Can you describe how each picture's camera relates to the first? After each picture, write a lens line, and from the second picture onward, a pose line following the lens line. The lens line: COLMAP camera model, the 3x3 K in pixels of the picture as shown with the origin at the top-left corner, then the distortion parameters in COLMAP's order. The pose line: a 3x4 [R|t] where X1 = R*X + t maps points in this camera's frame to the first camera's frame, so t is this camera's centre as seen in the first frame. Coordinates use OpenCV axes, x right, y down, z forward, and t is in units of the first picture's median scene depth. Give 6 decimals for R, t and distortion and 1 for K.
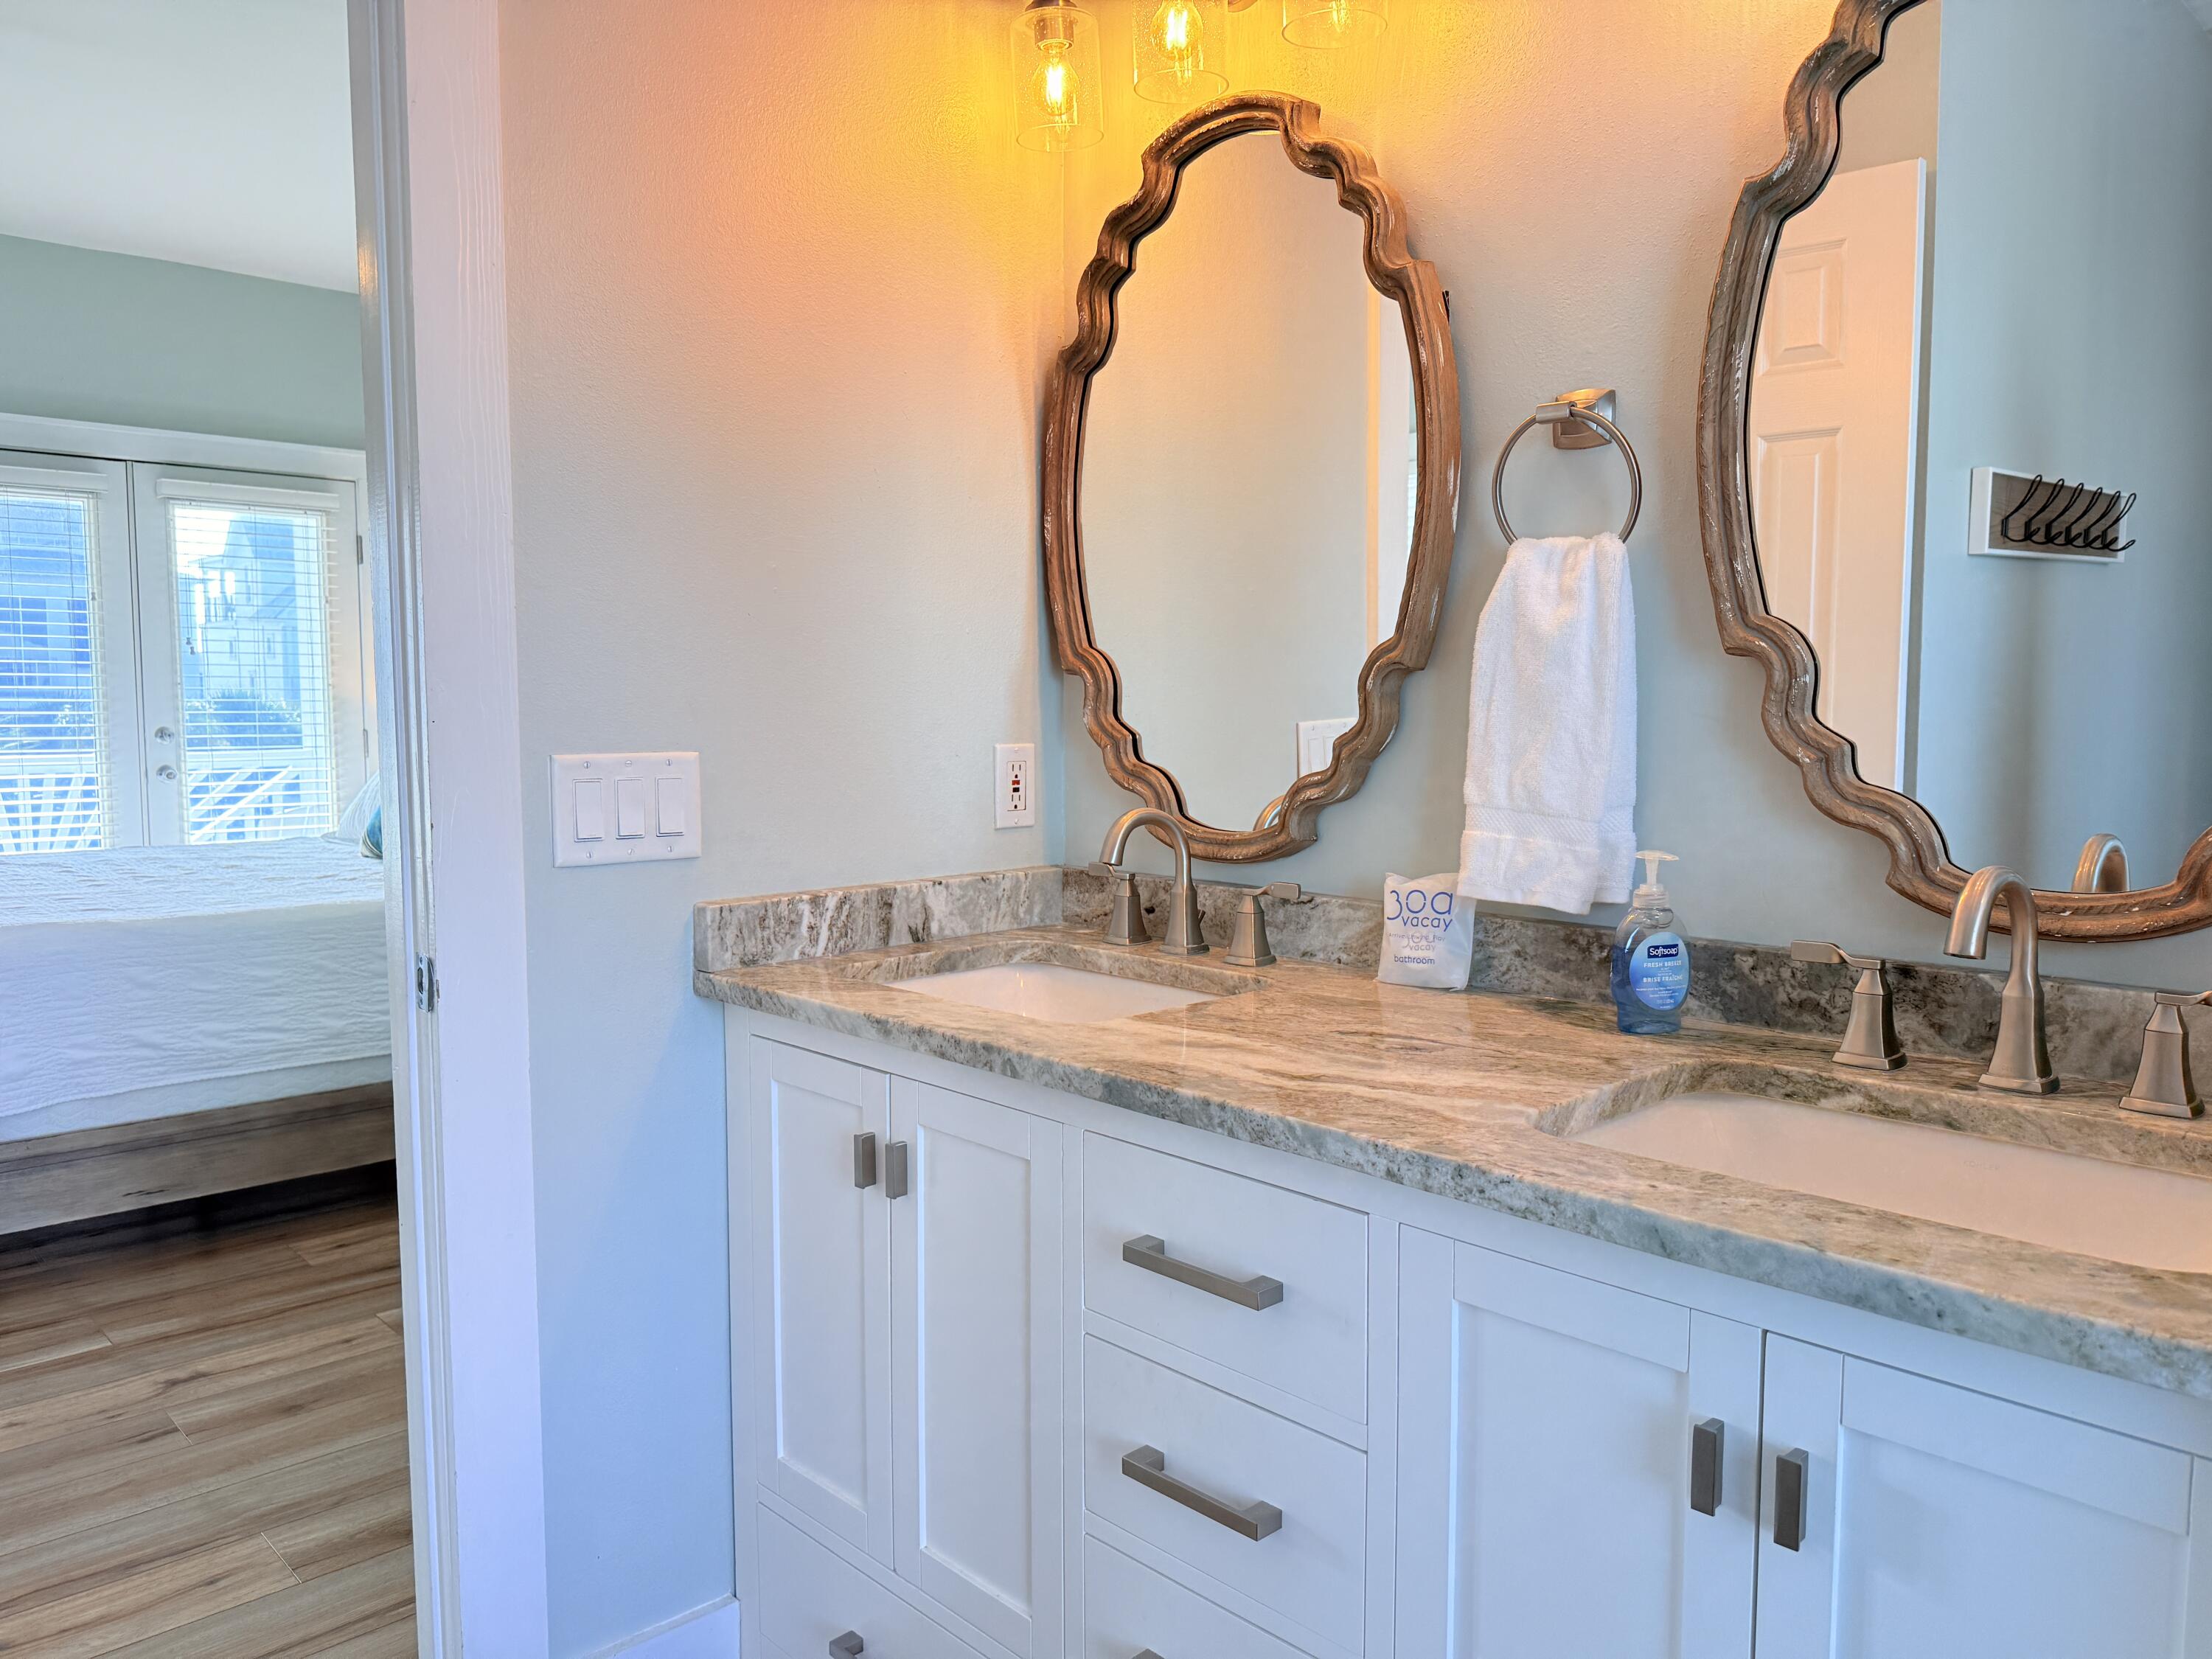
lens RADIAL K [[1534.4, 0, 1095.5], [0, 1534.4, 829.9], [0, 0, 1]] dist [0.099845, -0.177486]
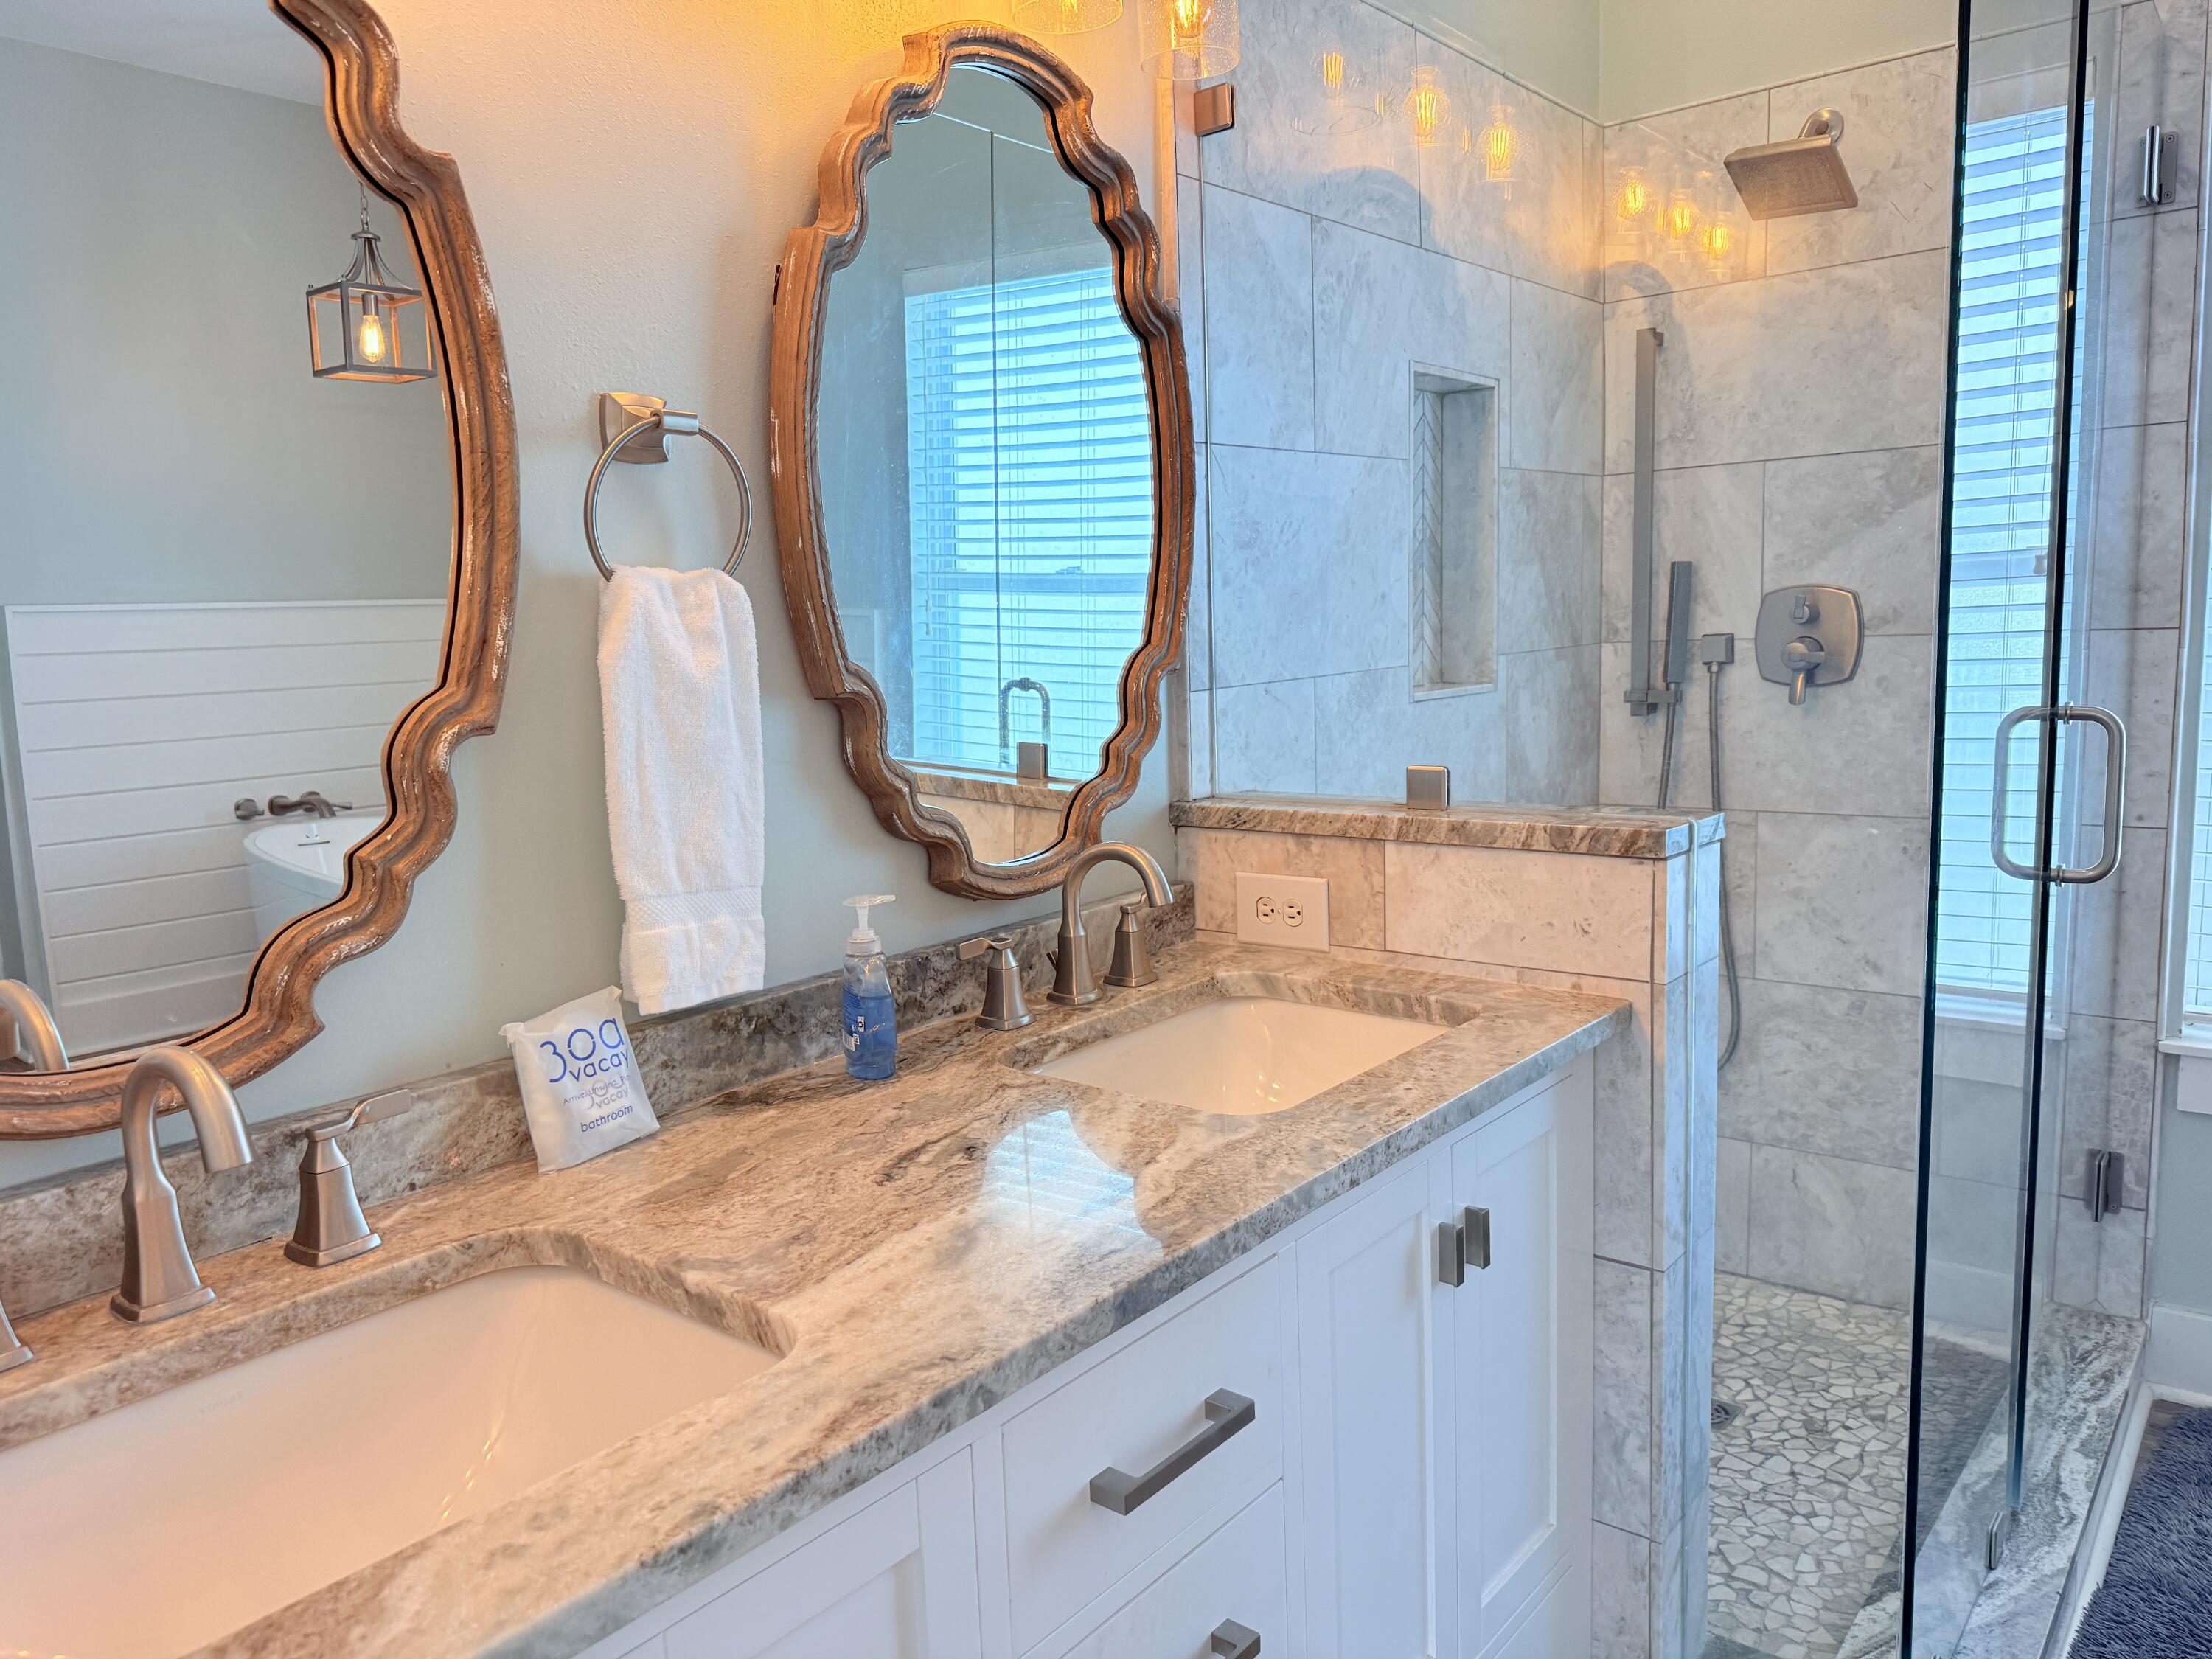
lens RADIAL K [[1534.4, 0, 1095.5], [0, 1534.4, 829.9], [0, 0, 1]] dist [0.099845, -0.177486]
pose [[-0.107068, -0.132954, 0.985322, -0.557831], [0.125152, 0.981334, 0.146015, -0.137227], [-0.986344, 0.138948, -0.088430, 0.829159]]
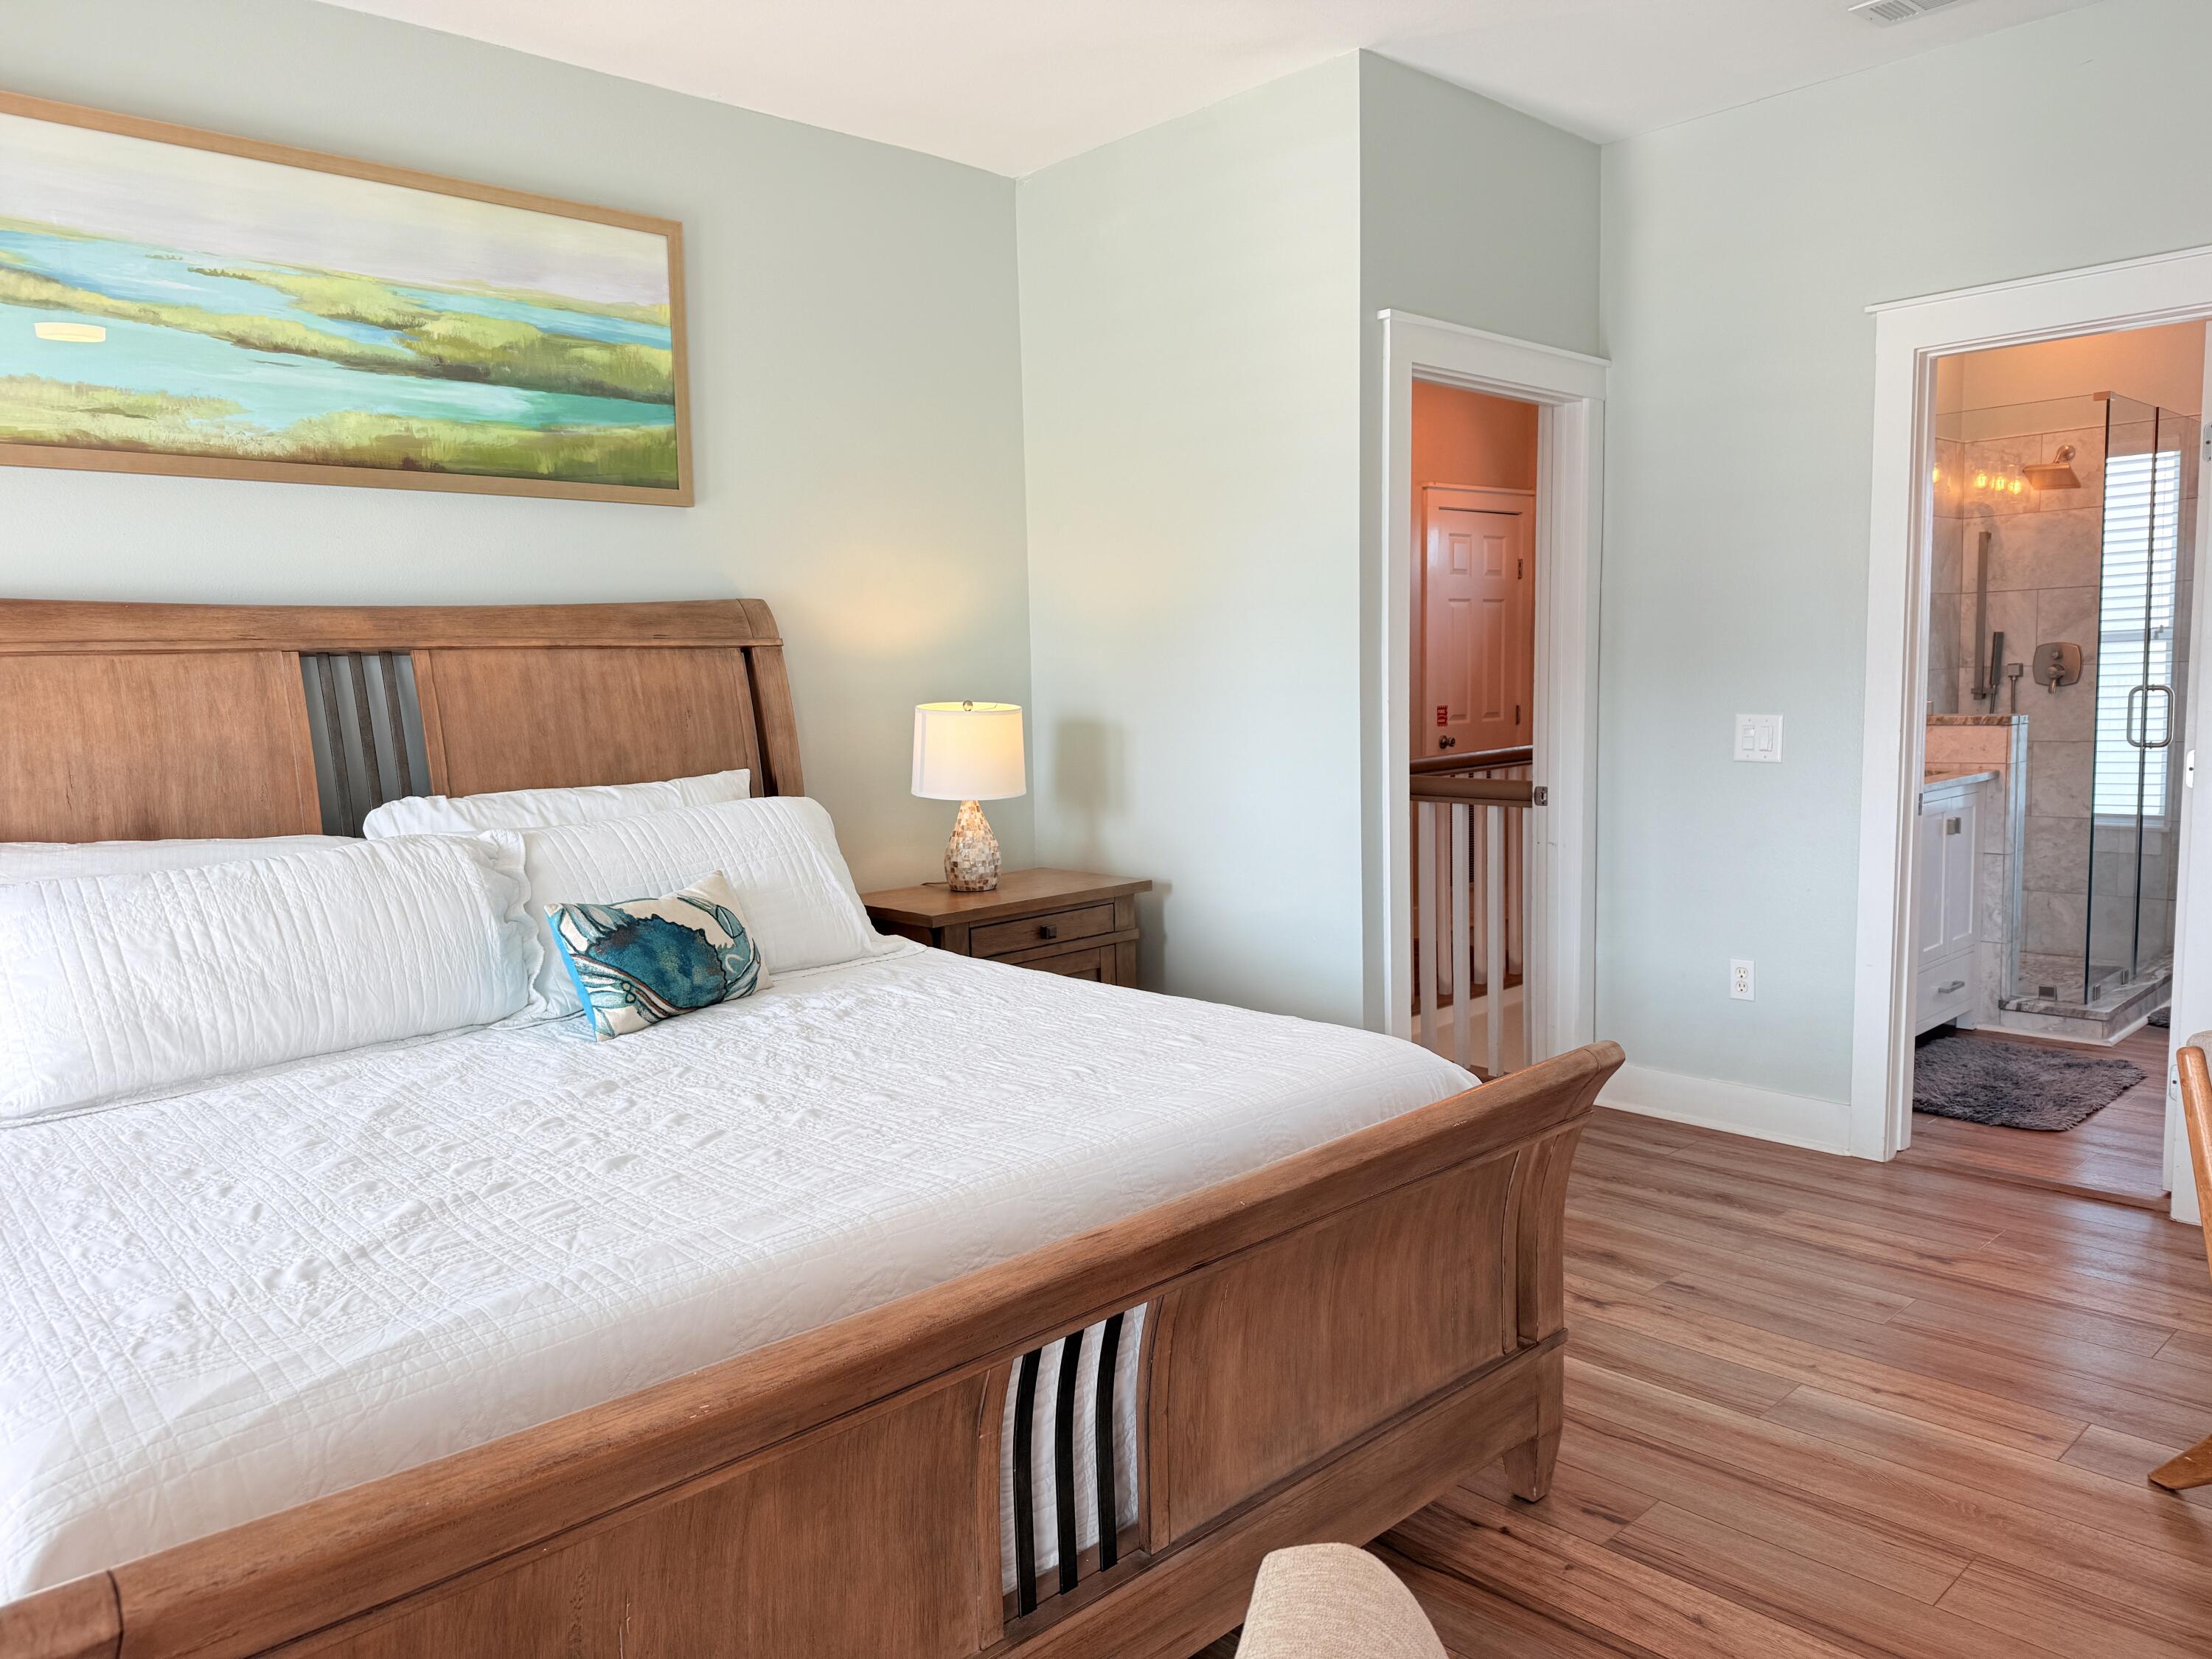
lens RADIAL K [[1570.4, 0, 1095.1], [0, 1570.4, 841.0], [0, 0, 1]] dist [0.011851, -0.002513]
pose [[0.010731, -0.108217, 0.994069, -2.940833], [0.118574, 0.987250, 0.106194, -0.268988], [-0.992887, 0.116731, 0.023426, 2.234327]]
